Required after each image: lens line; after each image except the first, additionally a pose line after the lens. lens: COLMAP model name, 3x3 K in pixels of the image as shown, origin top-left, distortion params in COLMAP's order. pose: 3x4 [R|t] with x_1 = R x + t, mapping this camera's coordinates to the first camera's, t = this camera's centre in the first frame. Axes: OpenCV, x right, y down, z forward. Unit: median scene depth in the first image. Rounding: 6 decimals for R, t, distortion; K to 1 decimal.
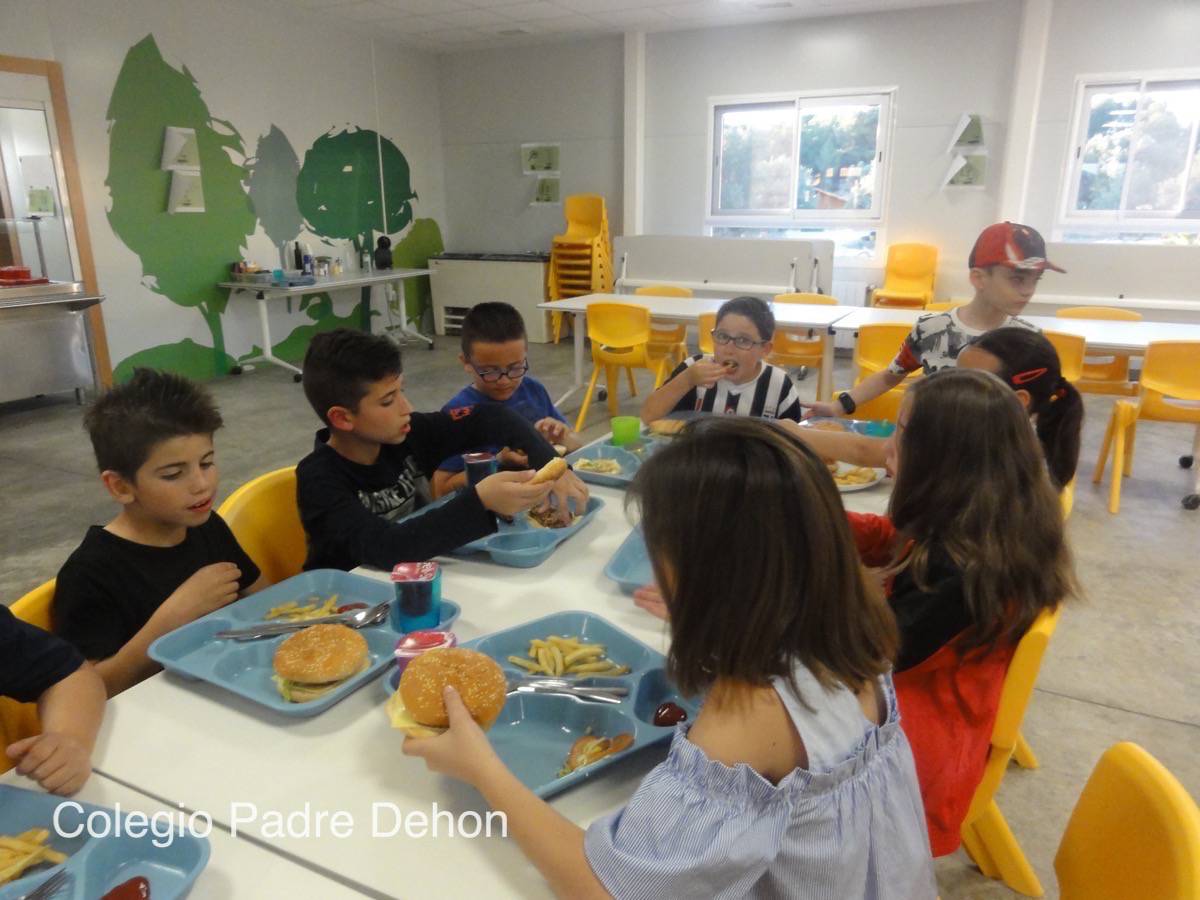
lens RADIAL K [[858.2, 0, 593.8], [0, 858.2, 448.5], [0, 0, 1]] dist [0.007116, -0.001882]
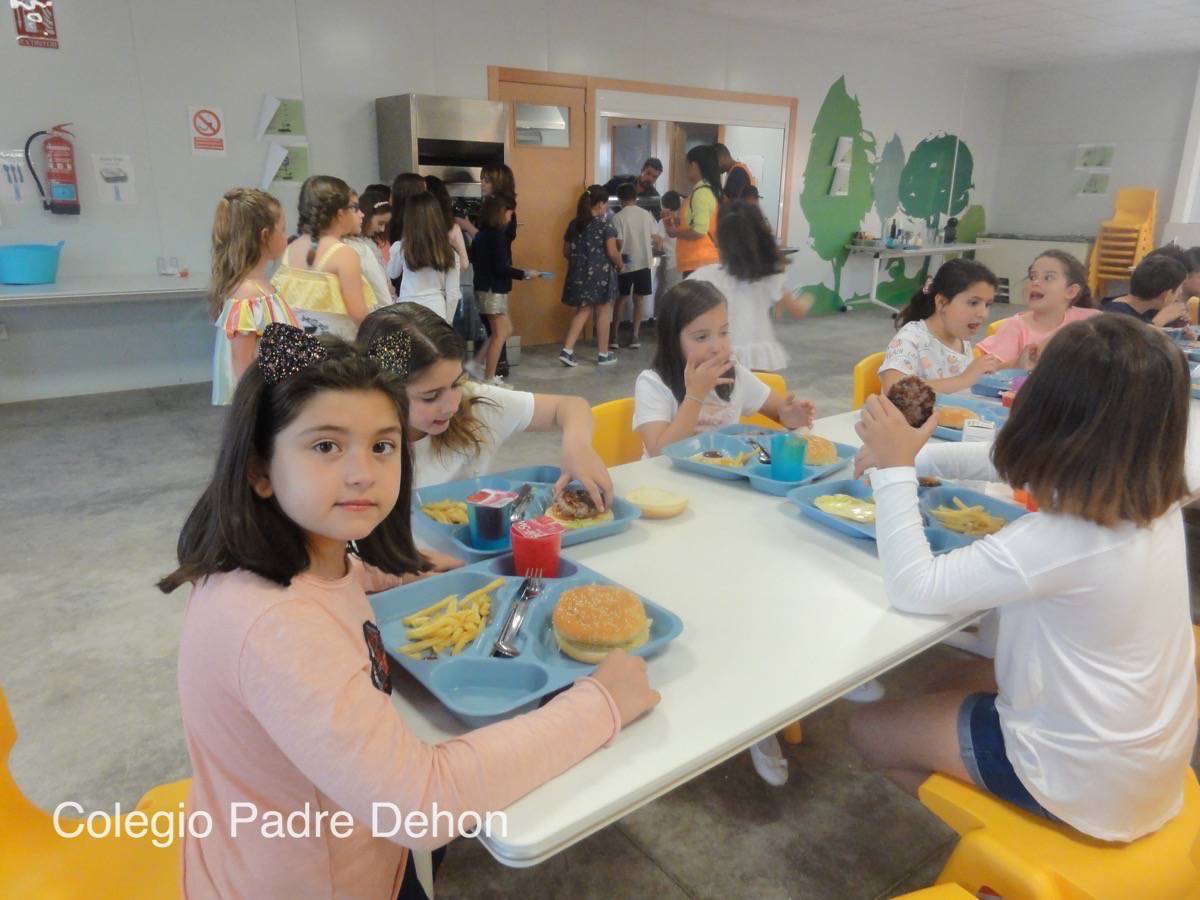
lens RADIAL K [[858.2, 0, 591.7], [0, 858.2, 438.0], [0, 0, 1]] dist [0.007116, -0.001882]
pose [[0.903072, 0.135359, -0.407602, -0.176220], [-0.136457, 0.990291, 0.026532, 0.130453], [0.407236, 0.031660, 0.912774, -0.420111]]
